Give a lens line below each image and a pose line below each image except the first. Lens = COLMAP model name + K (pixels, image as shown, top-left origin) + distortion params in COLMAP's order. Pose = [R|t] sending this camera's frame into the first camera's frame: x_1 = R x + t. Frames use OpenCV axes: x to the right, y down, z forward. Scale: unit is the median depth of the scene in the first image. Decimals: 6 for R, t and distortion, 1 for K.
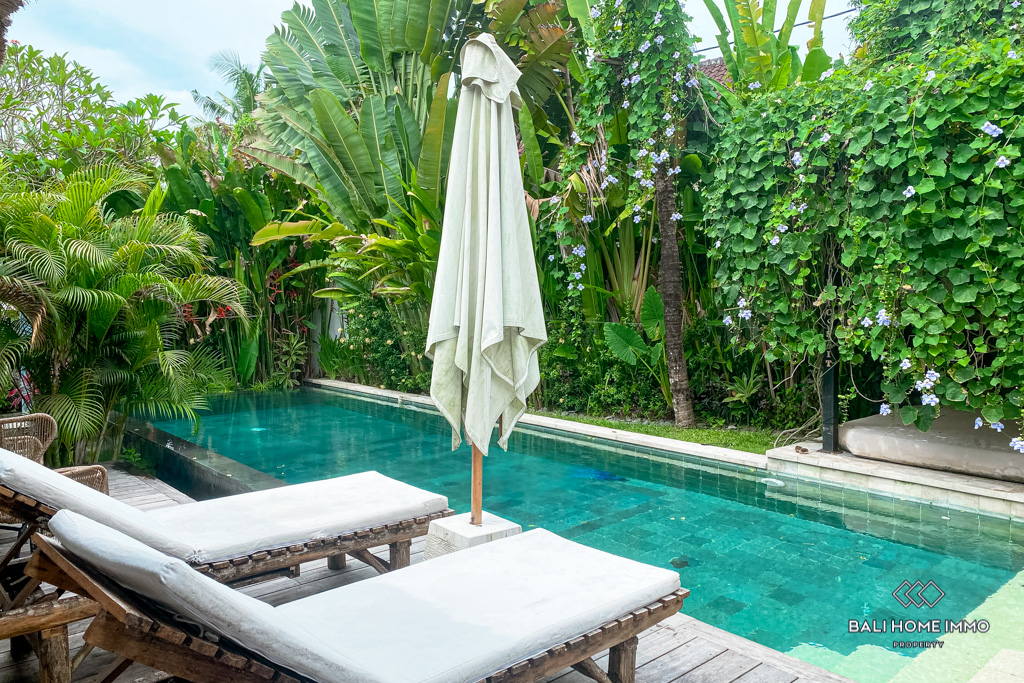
lens RADIAL K [[760.6, 0, 512.0], [0, 760.6, 341.5], [0, 0, 1]] dist [0.004906, 0.004042]
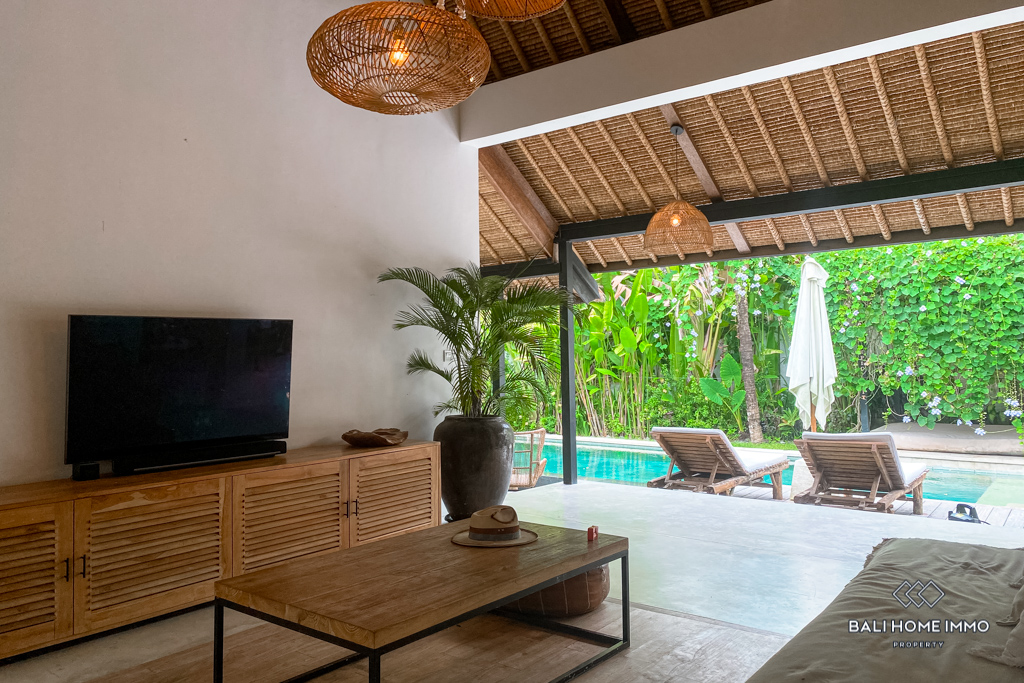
lens RADIAL K [[760.6, 0, 512.0], [0, 760.6, 341.5], [0, 0, 1]] dist [0.004906, 0.004042]
pose [[0.984145, -0.014631, 0.176759, -0.882486], [0.028754, 0.996570, -0.077602, 0.016475], [-0.175018, 0.081454, 0.981190, -0.764450]]
